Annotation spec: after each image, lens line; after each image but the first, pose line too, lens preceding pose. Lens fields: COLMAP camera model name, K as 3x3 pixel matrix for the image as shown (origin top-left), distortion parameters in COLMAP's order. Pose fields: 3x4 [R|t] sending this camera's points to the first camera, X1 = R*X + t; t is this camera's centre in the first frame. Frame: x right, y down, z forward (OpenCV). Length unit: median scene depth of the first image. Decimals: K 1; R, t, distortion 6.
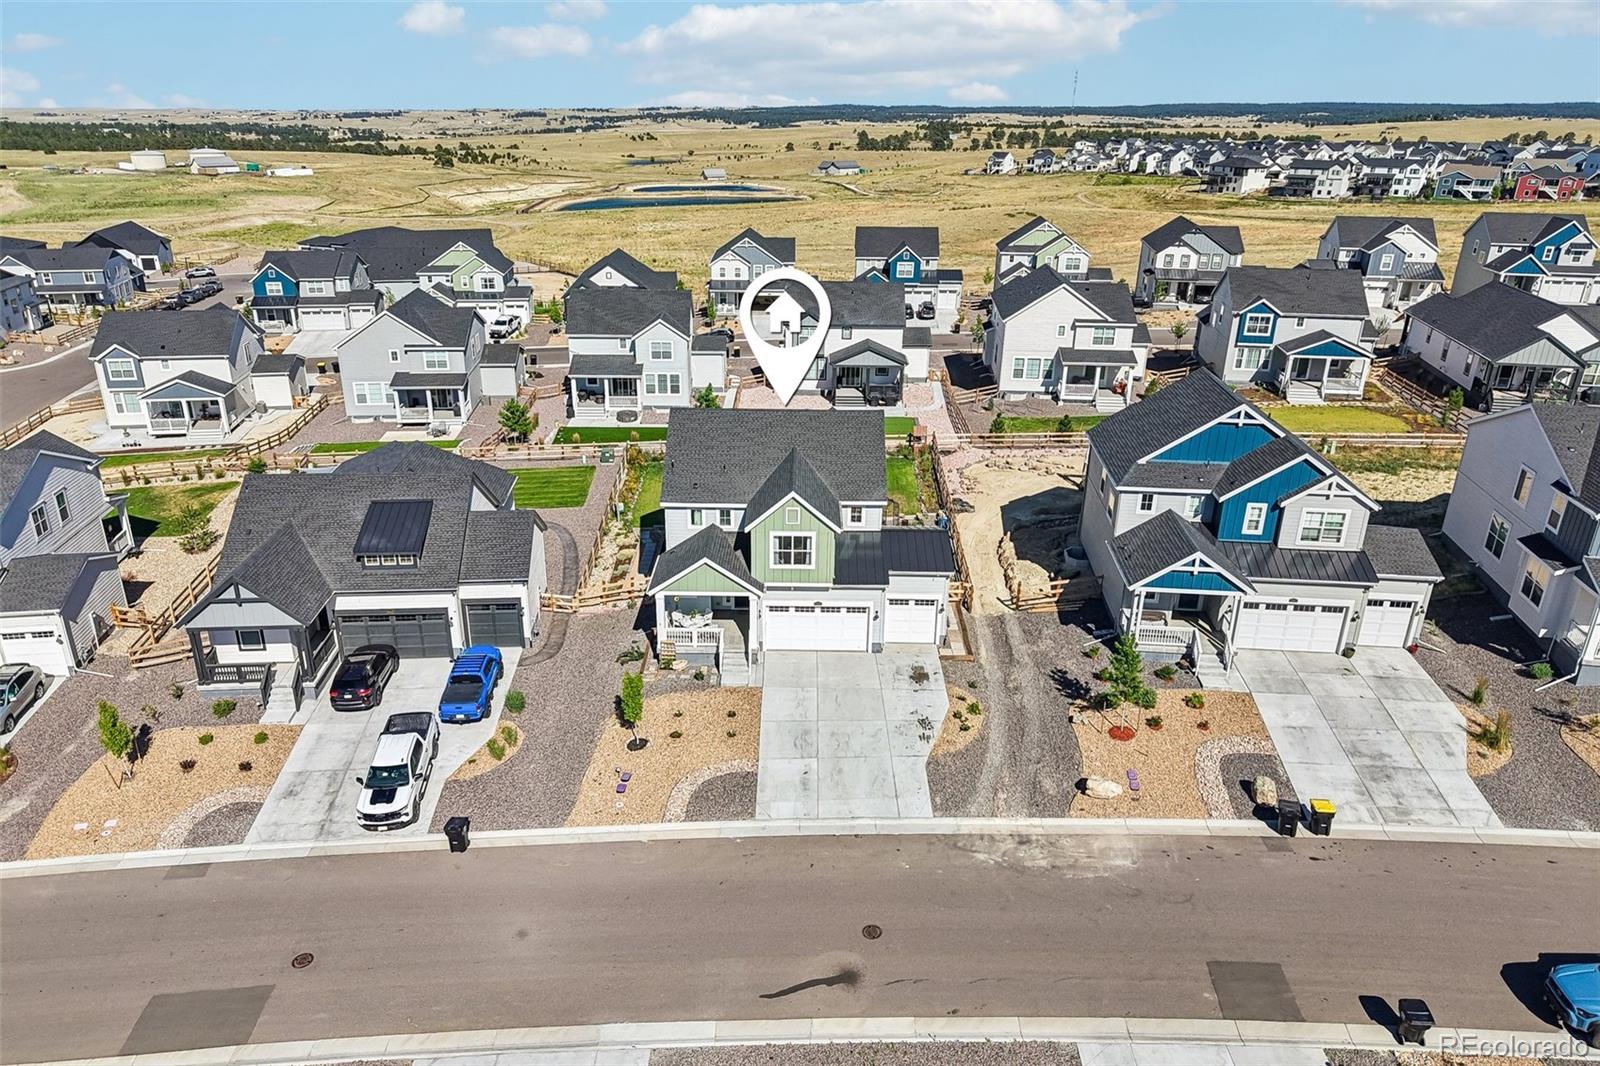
lens RADIAL K [[1075.4, 0, 788.1], [0, 1075.4, 534.1], [0, 0, 1]] dist [0.004724, 0.005092]
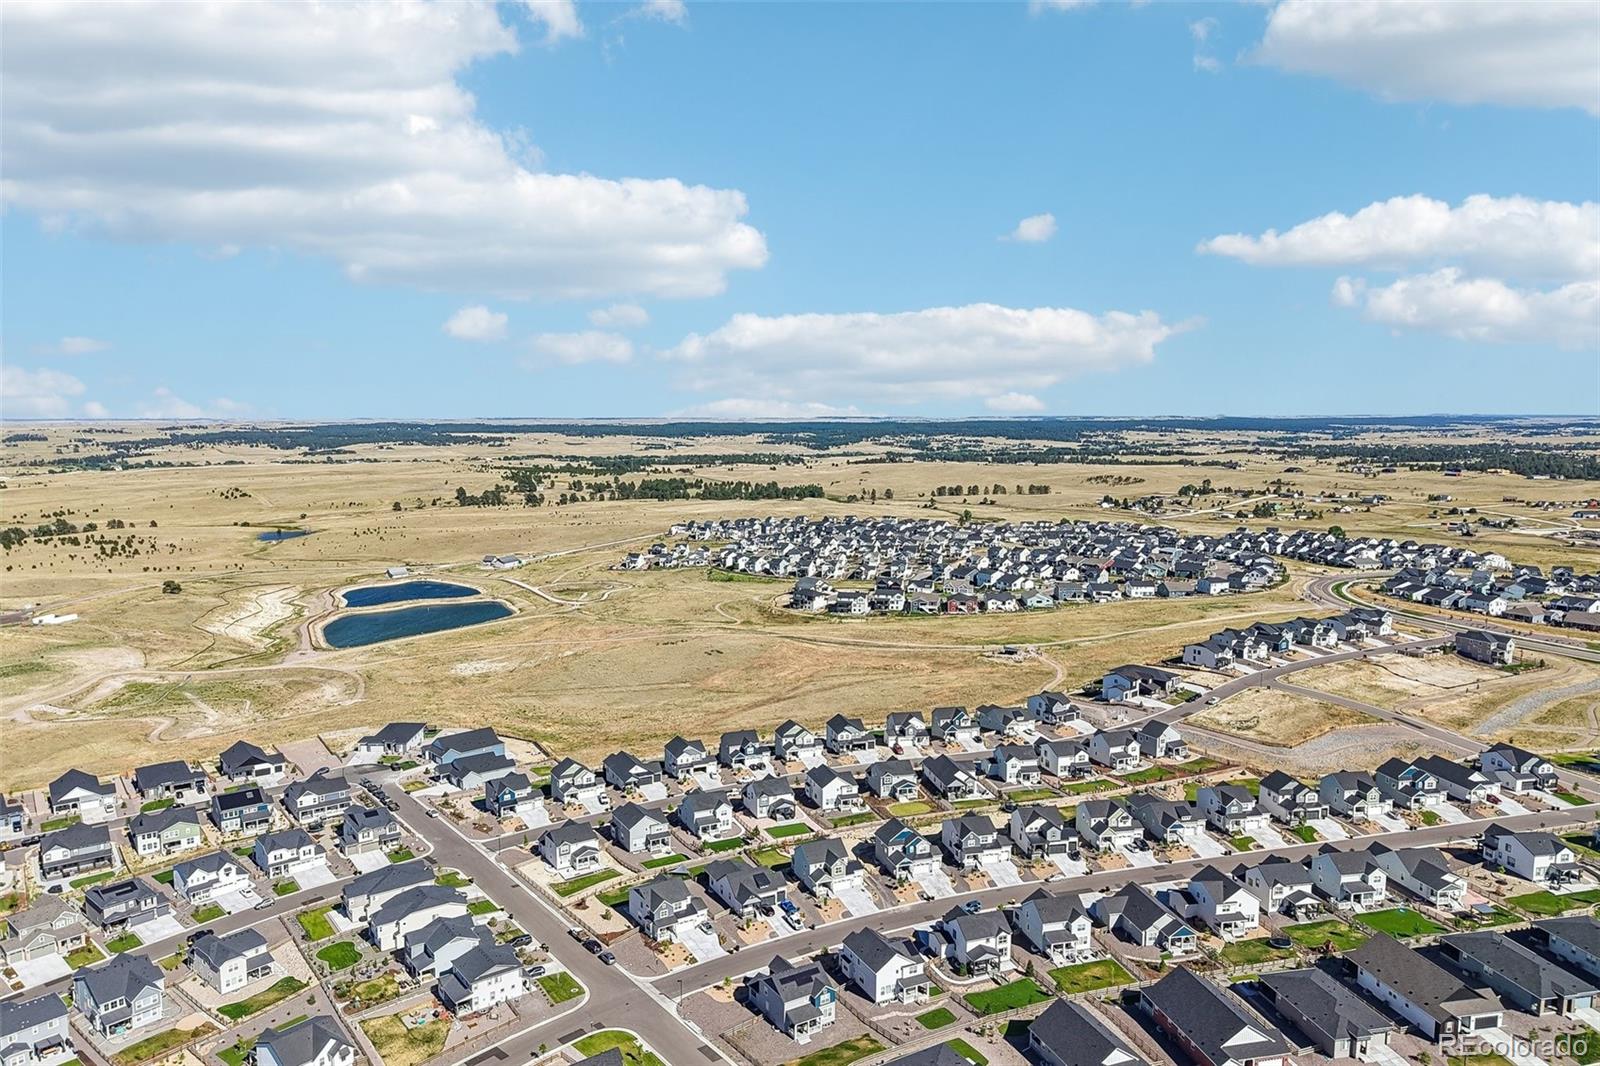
lens RADIAL K [[1066.2, 0, 797.9], [0, 1066.2, 531.7], [0, 0, 1]] dist [0.036030, -0.036523]
pose [[0.911251, -0.046503, 0.409217, -1.200005], [0.152354, 0.961182, -0.230037, -0.214297], [-0.382635, 0.271967, 0.882964, -2.153125]]
